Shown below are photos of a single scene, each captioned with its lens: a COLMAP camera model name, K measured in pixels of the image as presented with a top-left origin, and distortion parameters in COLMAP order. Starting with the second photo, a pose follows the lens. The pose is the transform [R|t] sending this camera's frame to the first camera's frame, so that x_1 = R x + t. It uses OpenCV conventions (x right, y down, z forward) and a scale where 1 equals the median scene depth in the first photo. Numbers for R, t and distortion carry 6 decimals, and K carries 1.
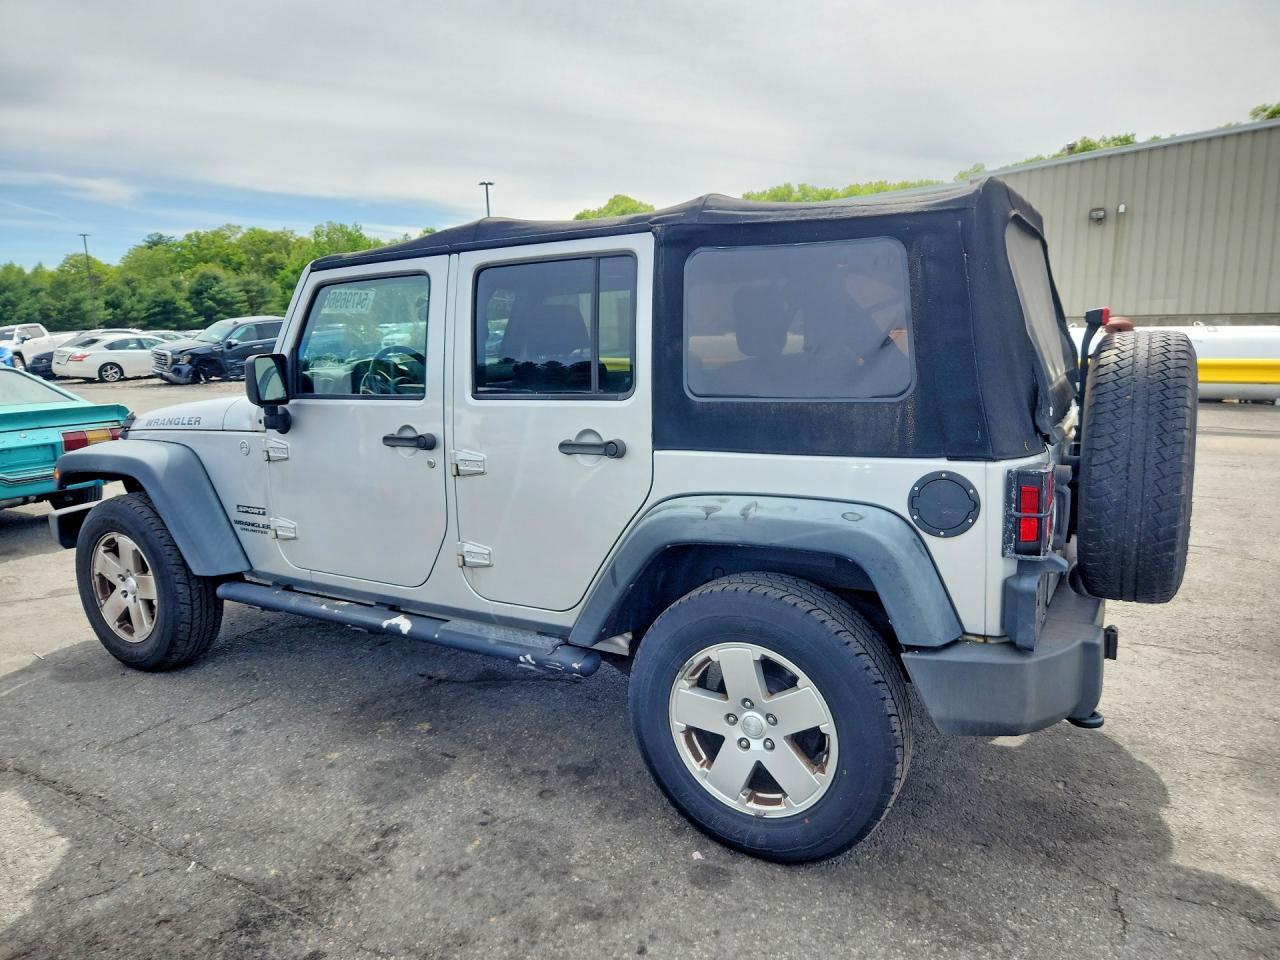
lens RADIAL K [[885.2, 0, 640.0], [0, 885.2, 480.0], [0, 0, 1]] dist [0.058951, -0.046453]
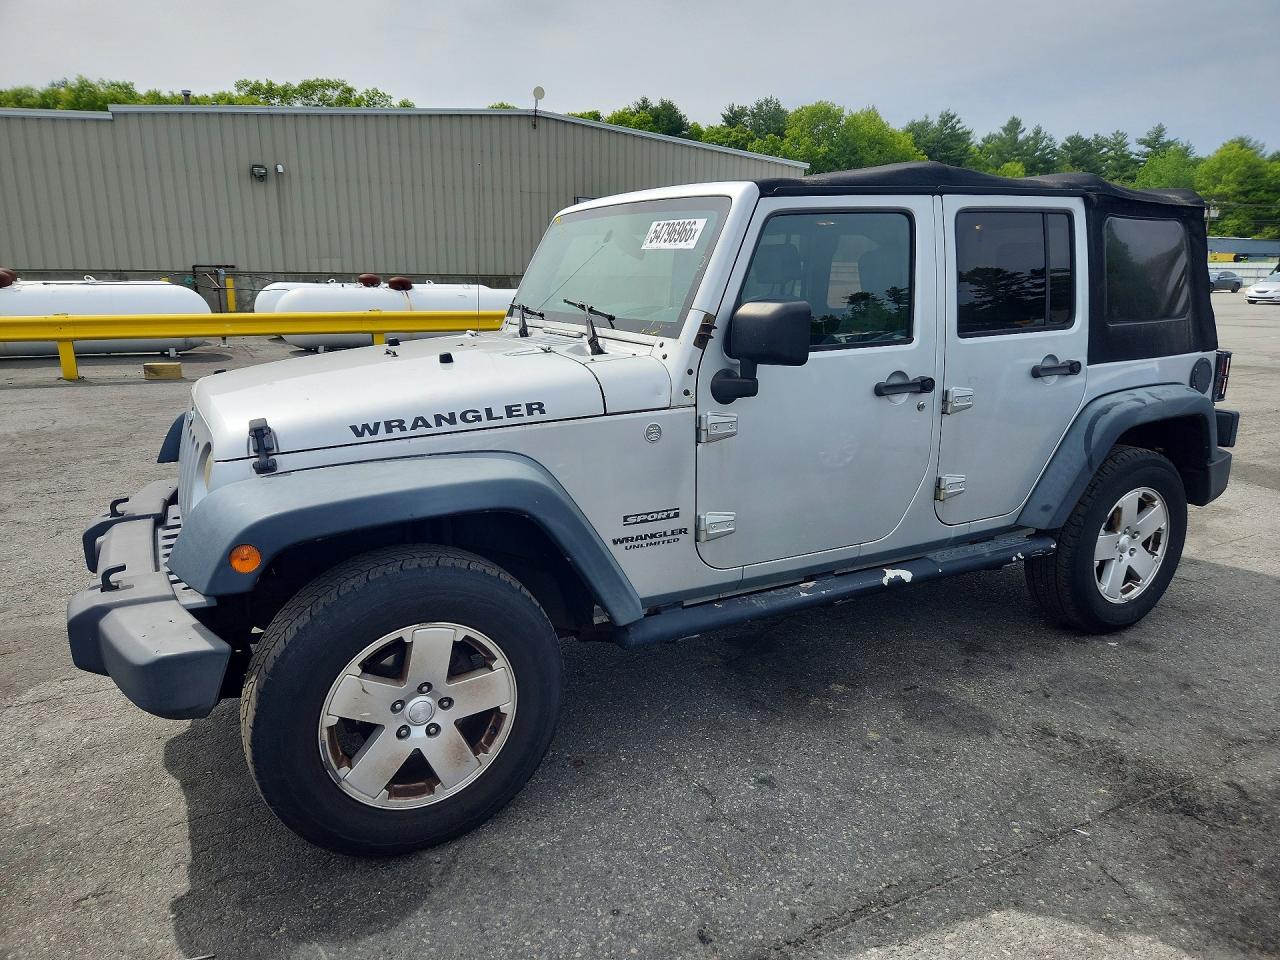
lens RADIAL K [[877.4, 0, 633.3], [0, 877.4, 486.2], [0, 0, 1]] dist [0.063872, -0.057978]
pose [[0.497368, -0.183978, 0.847807, -0.306130], [0.136406, 0.981684, 0.133007, -0.025959], [-0.856749, 0.049492, 0.513354, 0.187218]]
